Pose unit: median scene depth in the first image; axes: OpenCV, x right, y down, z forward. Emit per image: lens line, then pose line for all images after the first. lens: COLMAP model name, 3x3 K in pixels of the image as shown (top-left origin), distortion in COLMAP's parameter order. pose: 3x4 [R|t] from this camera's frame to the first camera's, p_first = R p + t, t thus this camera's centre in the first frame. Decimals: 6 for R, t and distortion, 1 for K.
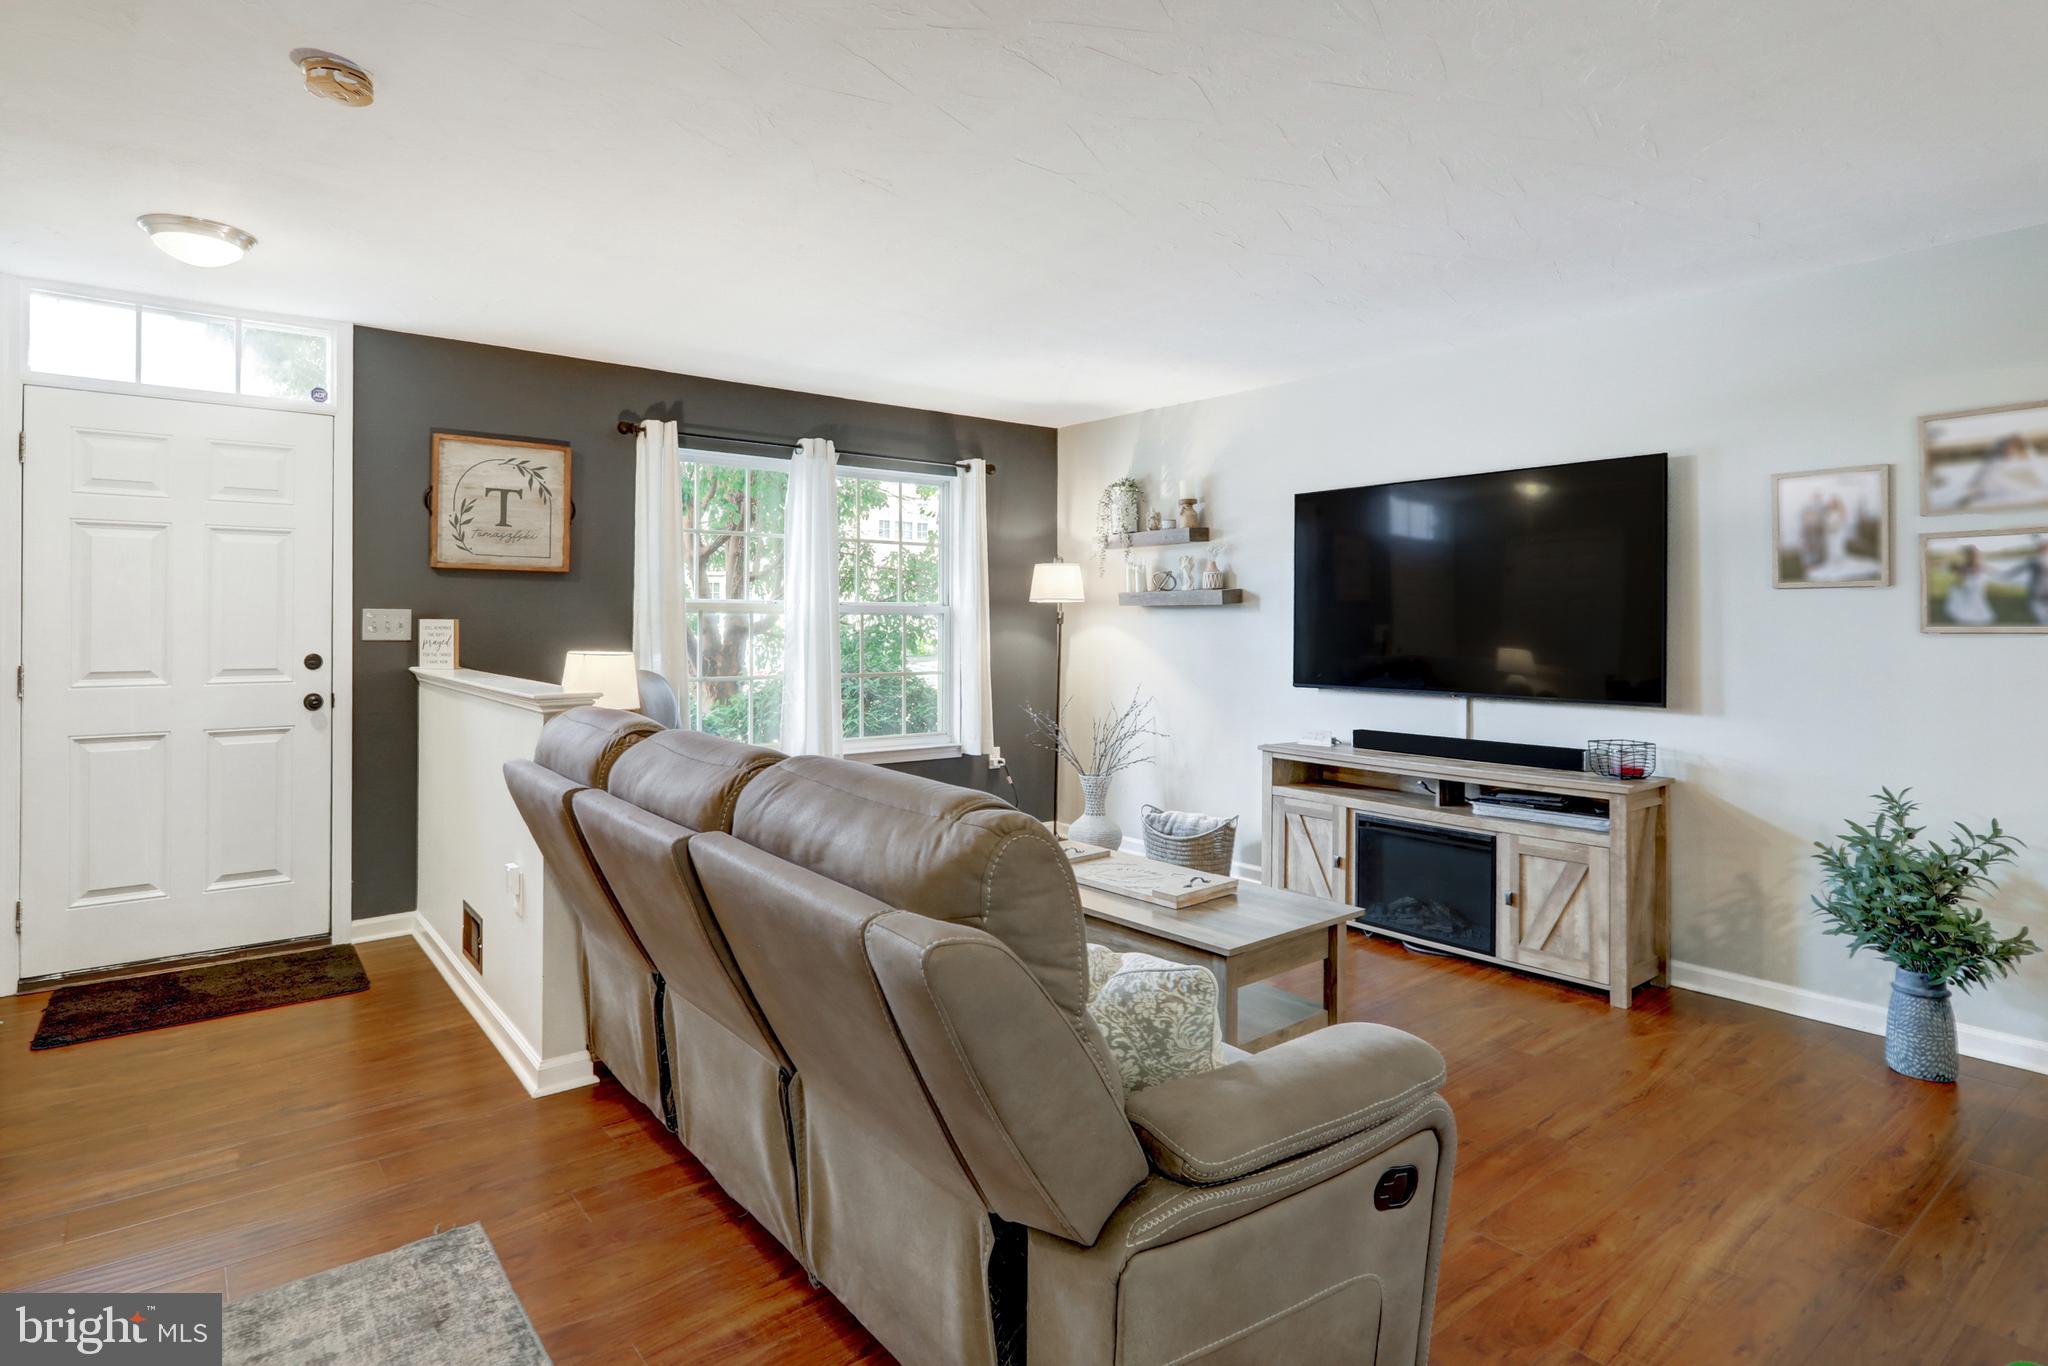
lens RADIAL K [[1076.1, 0, 956.7], [0, 1076.1, 614.8], [0, 0, 1]] dist [-0.015848, 0.007774]
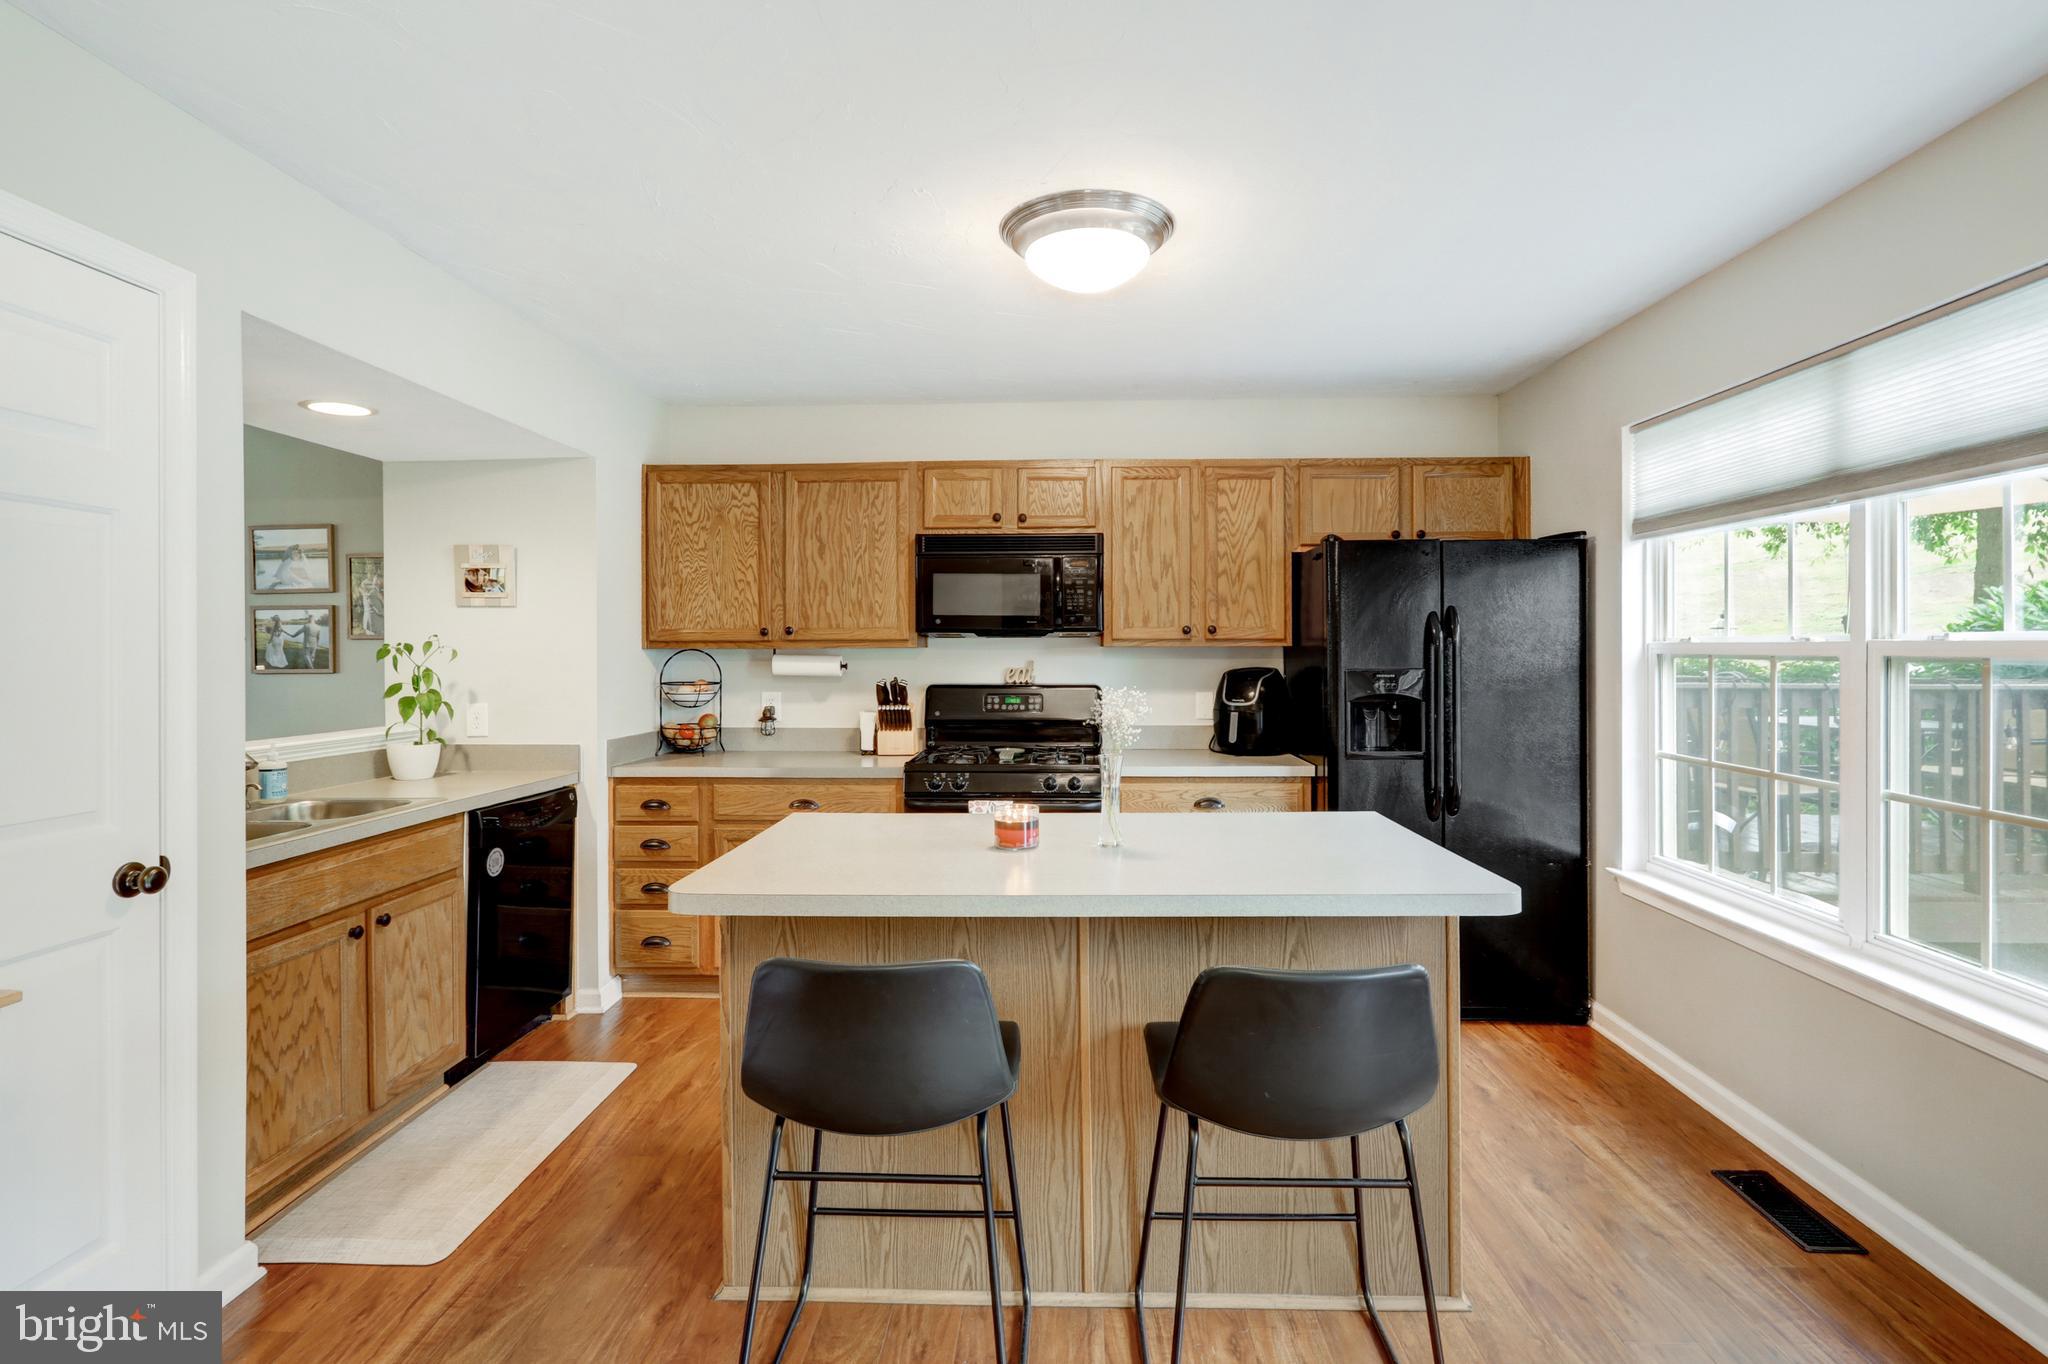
lens RADIAL K [[1002.8, 0, 1039.8], [0, 1002.8, 649.4], [0, 0, 1]] dist [-0.008454, 0.005354]
pose [[0.621653, -0.003005, 0.783287, 0.360194], [-0.001378, 0.999987, 0.004929, -0.017596], [-0.783291, -0.004143, 0.621641, -0.505835]]
